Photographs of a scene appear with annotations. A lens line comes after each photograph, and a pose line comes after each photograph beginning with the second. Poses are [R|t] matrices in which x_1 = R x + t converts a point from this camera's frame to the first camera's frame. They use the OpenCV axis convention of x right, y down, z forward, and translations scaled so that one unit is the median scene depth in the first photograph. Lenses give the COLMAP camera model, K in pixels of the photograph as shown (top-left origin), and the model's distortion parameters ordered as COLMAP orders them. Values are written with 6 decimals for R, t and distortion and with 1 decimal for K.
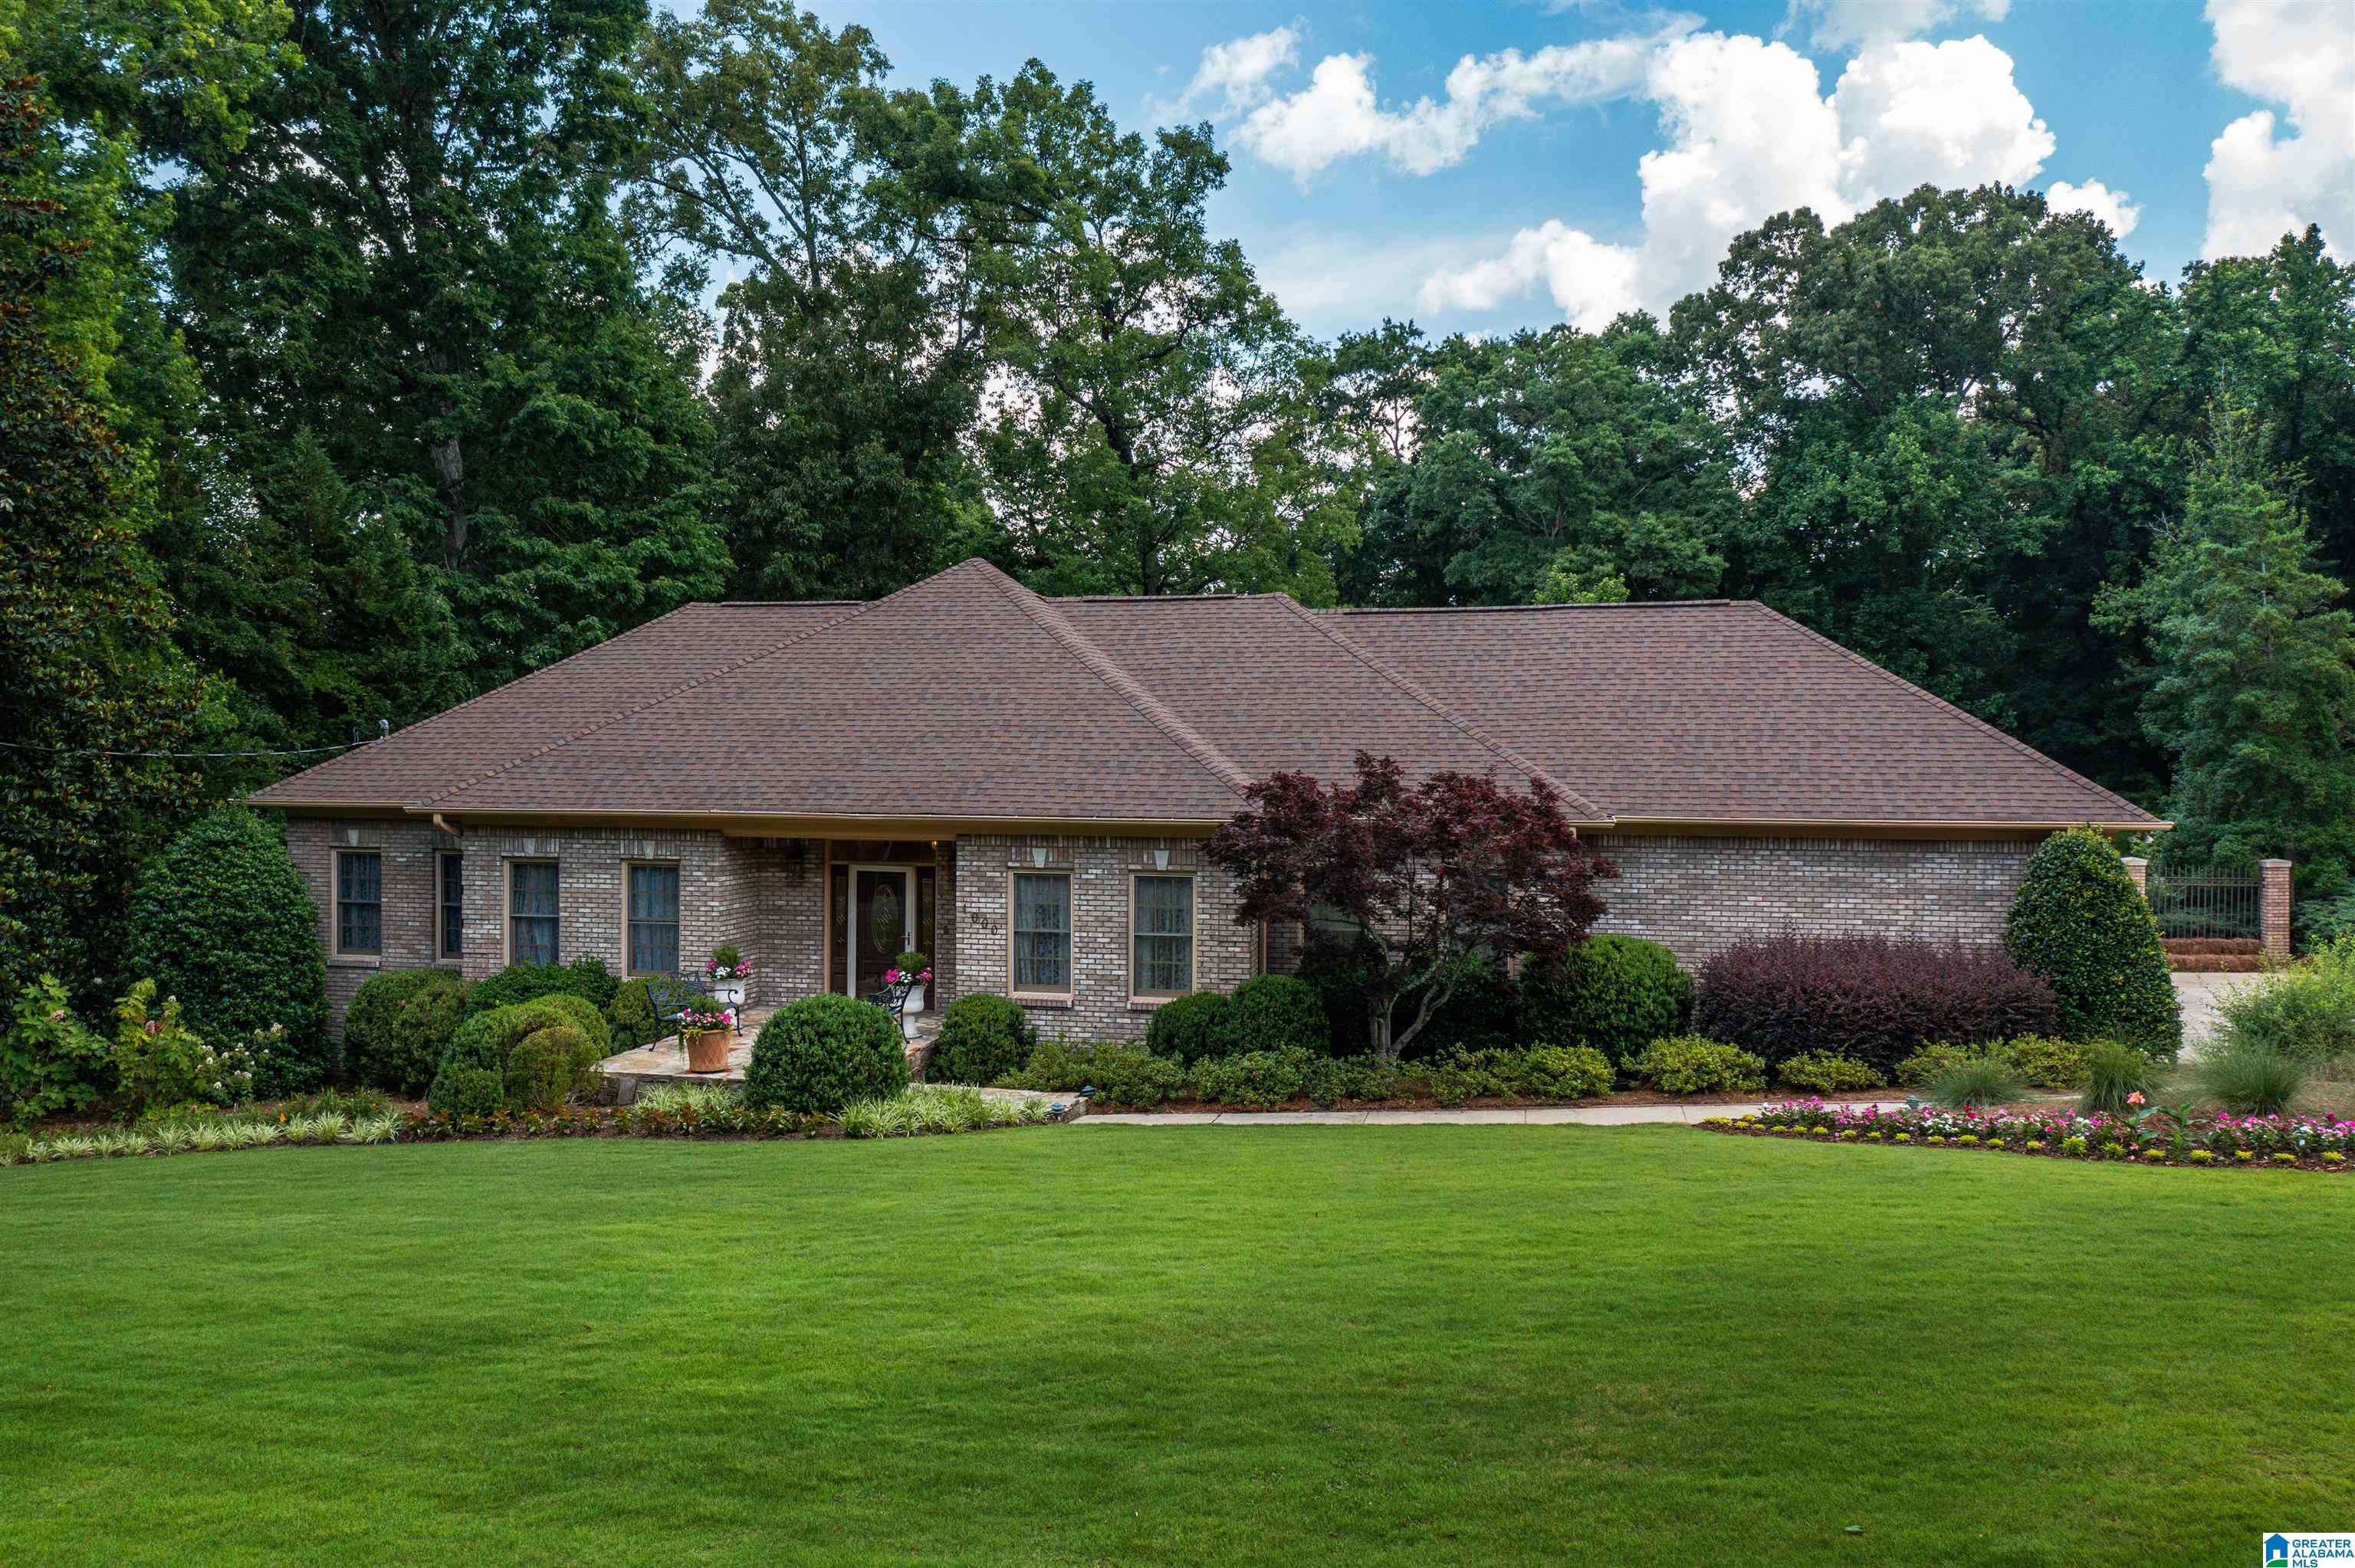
lens RADIAL K [[1926.7, 0, 1186.2], [0, 1926.7, 783.8], [0, 0, 1]] dist [-0.034181, 0.016744]
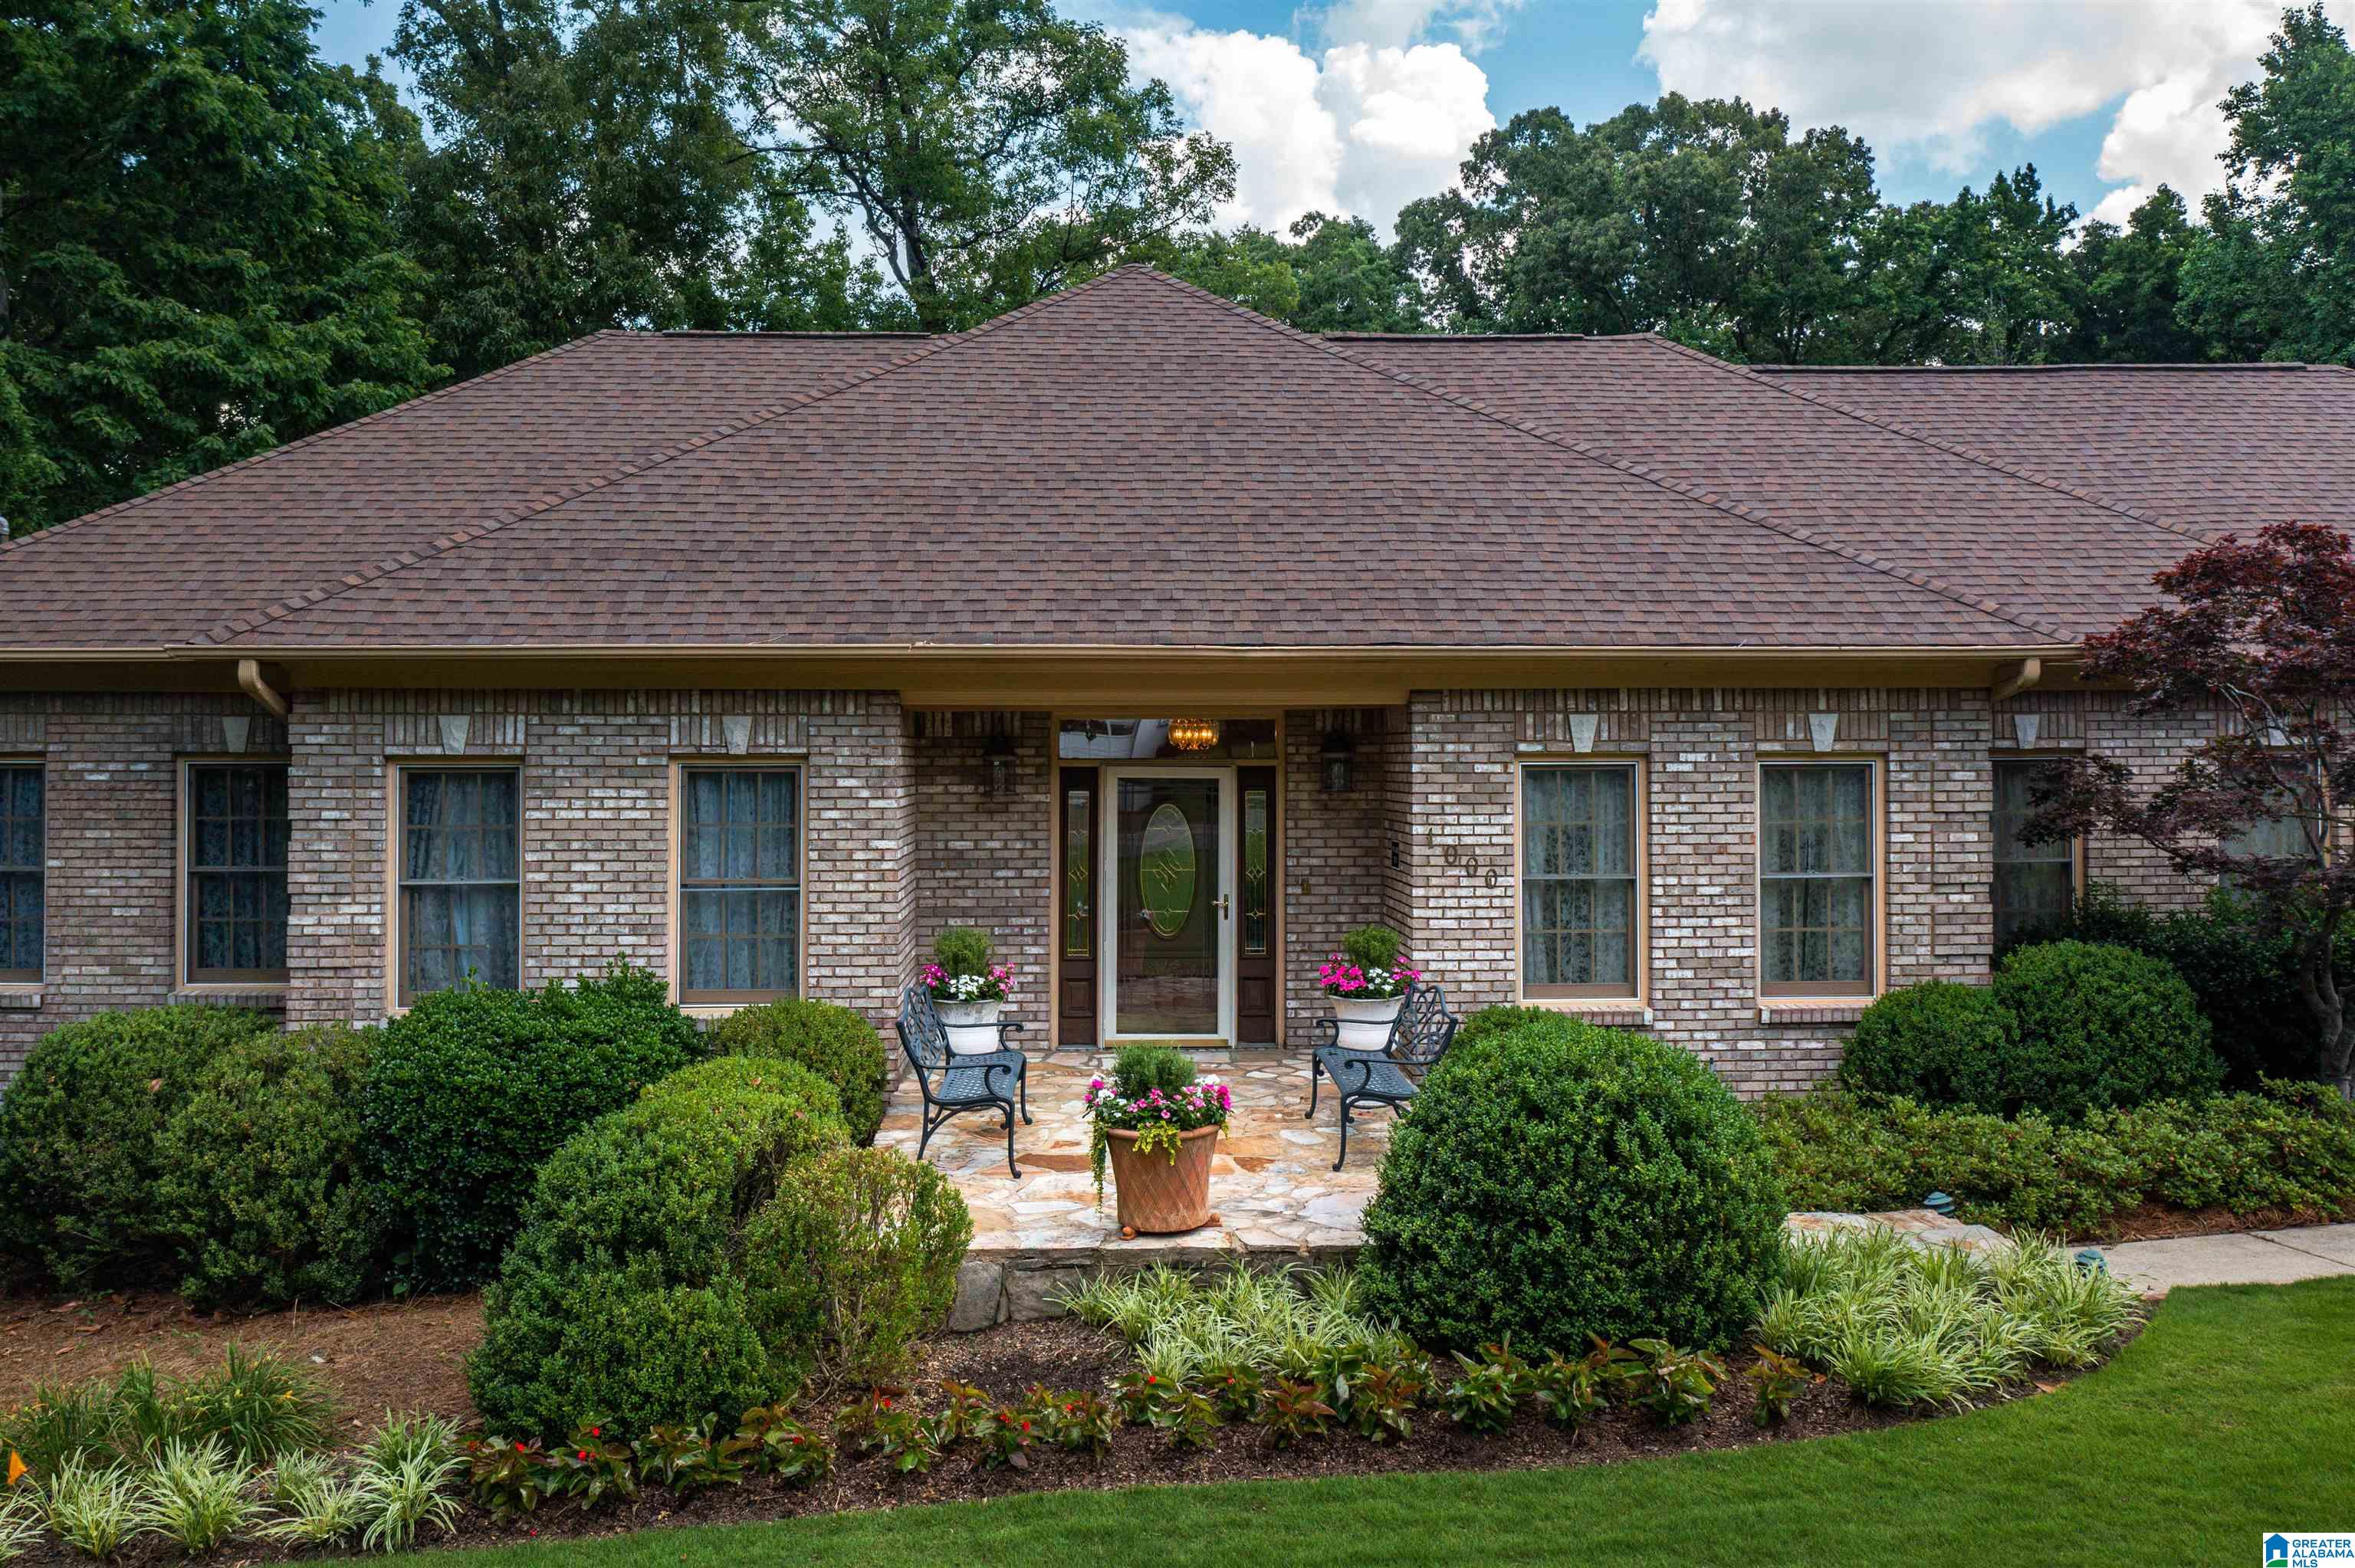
lens RADIAL K [[1926.7, 0, 1218.9], [0, 1926.7, 789.0], [0, 0, 1]] dist [-0.034181, 0.016744]
pose [[0.961028, -0.015171, 0.276034, -0.268505], [0.012242, 0.999849, 0.012332, 0.039271], [-0.276179, -0.008472, 0.961069, 0.462793]]
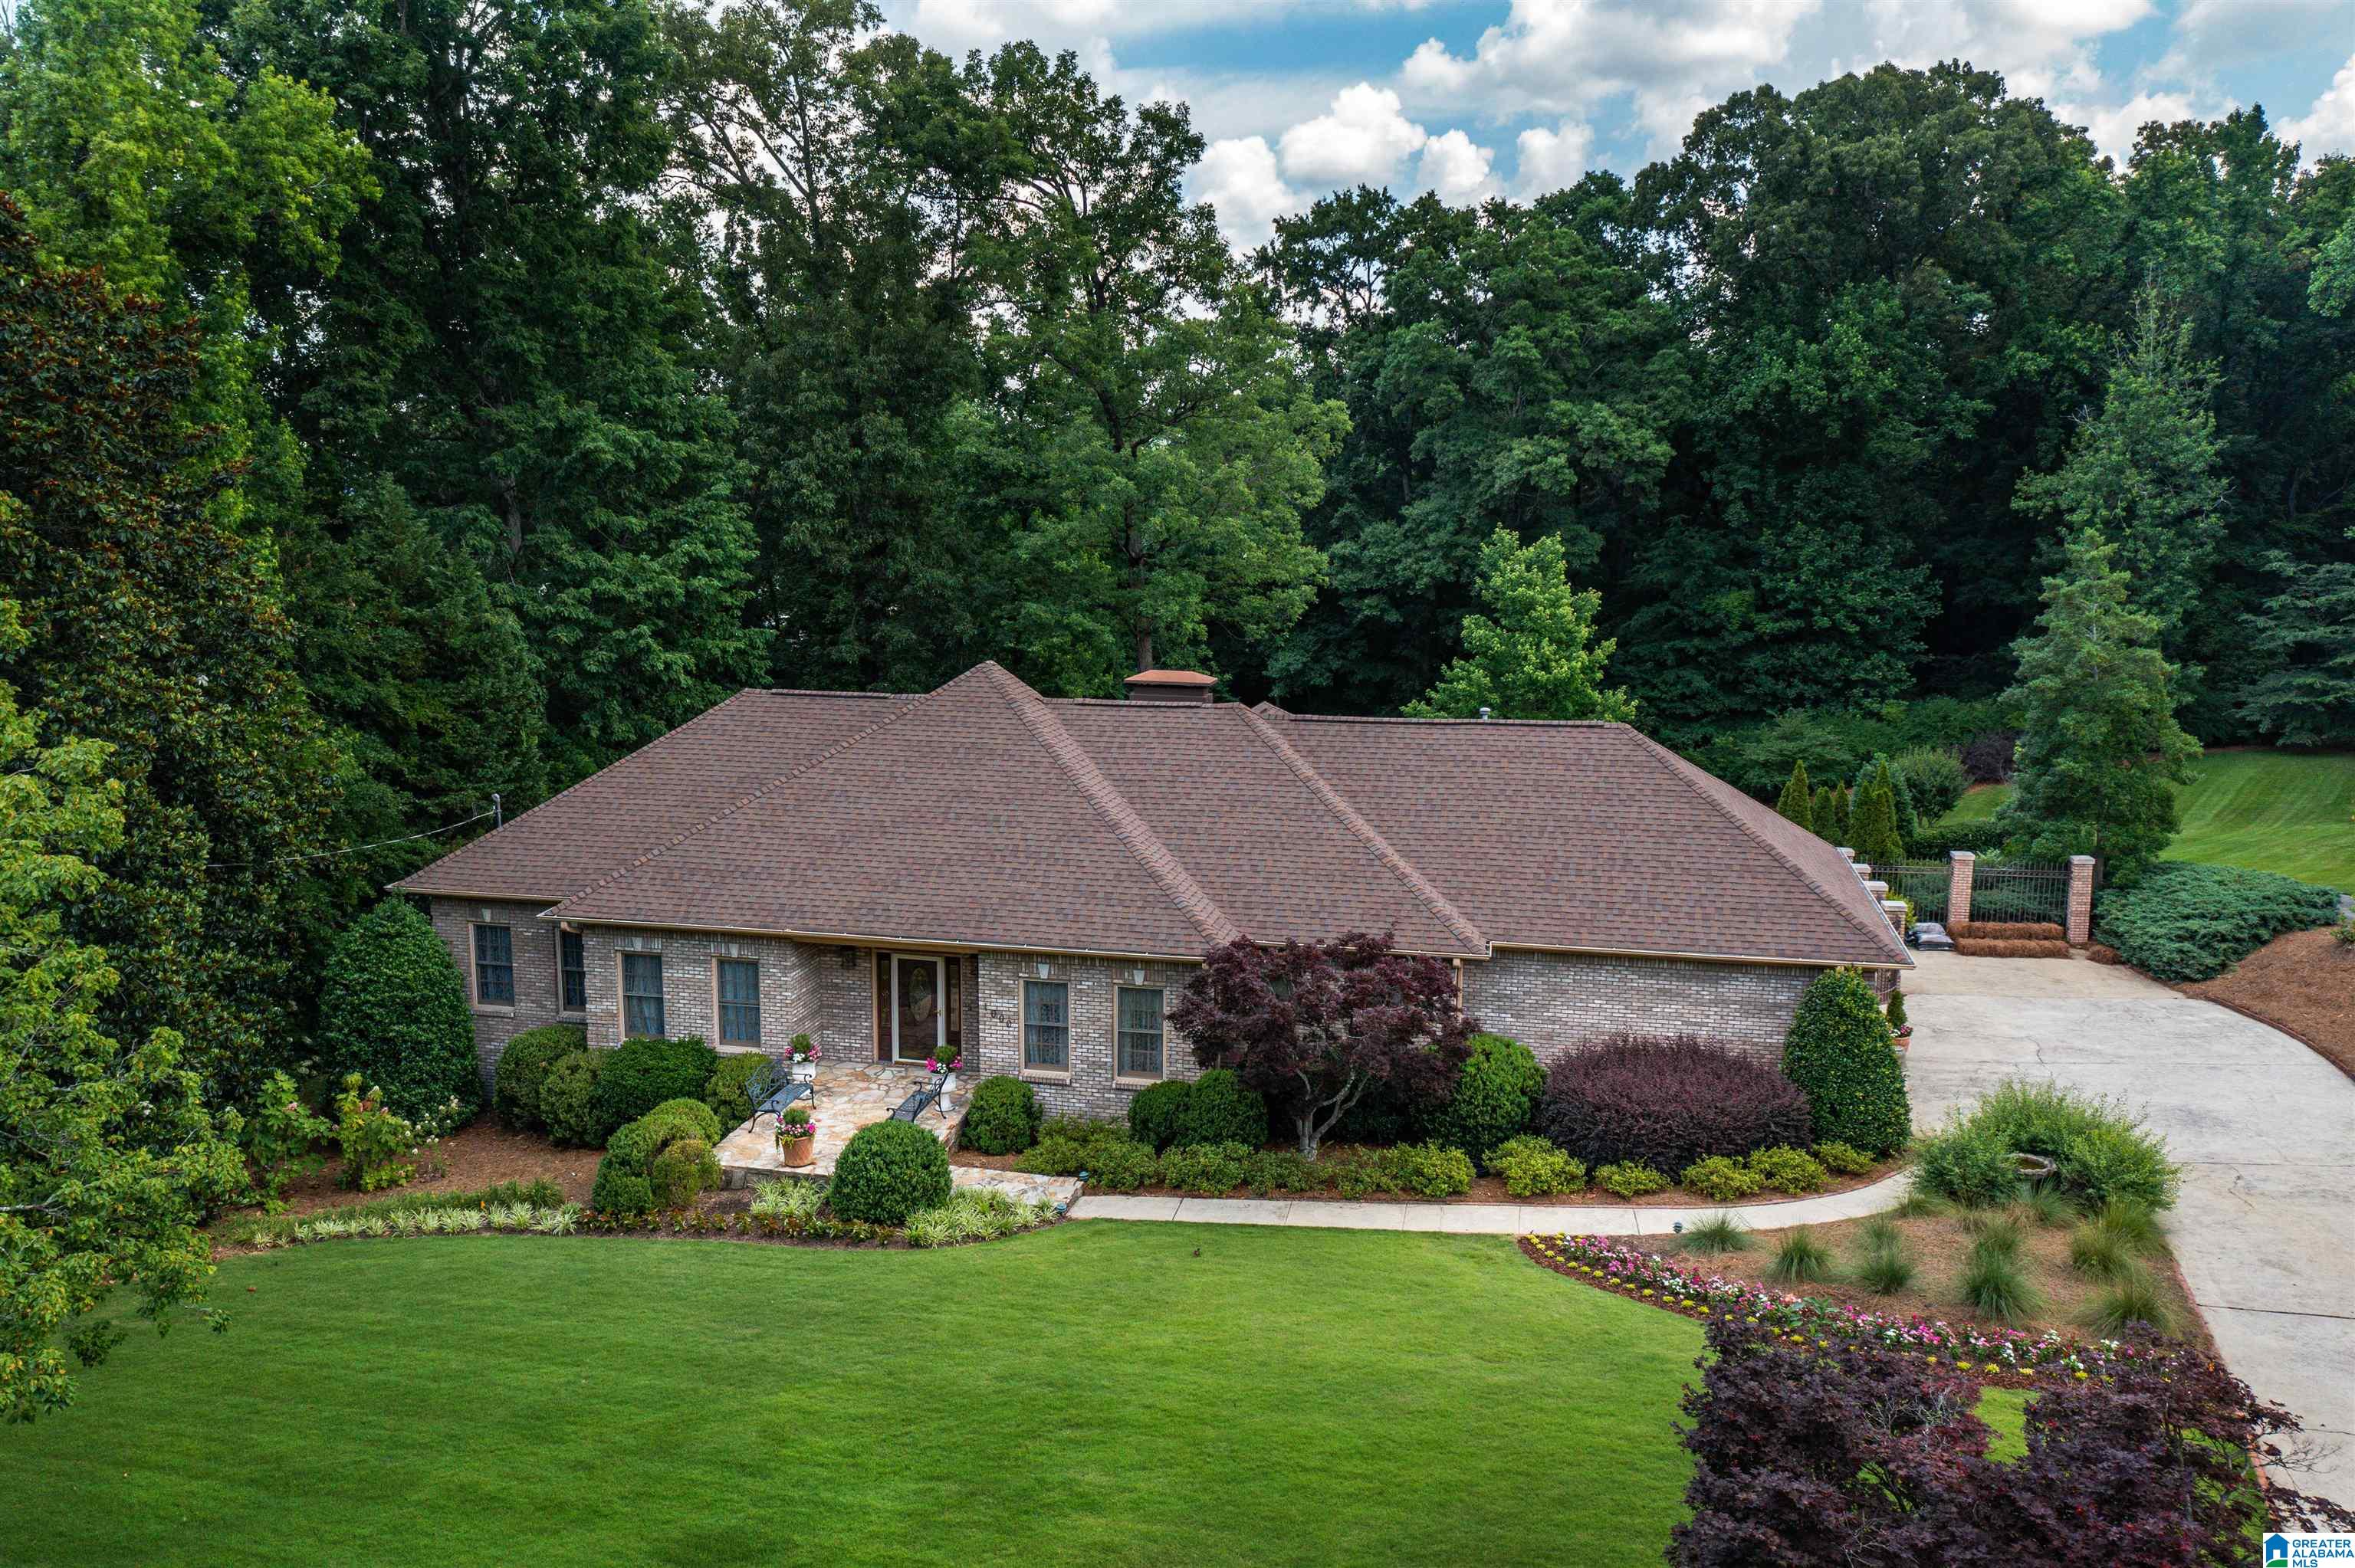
lens RADIAL K [[1926.7, 0, 1185.7], [0, 1926.7, 799.6], [0, 0, 1]] dist [-0.034181, 0.016744]
pose [[0.999974, -0.000601, 0.007174, 0.007944], [-0.000509, 0.988123, 0.153664, -0.234233], [-0.007181, -0.153664, 0.988097, -0.215403]]
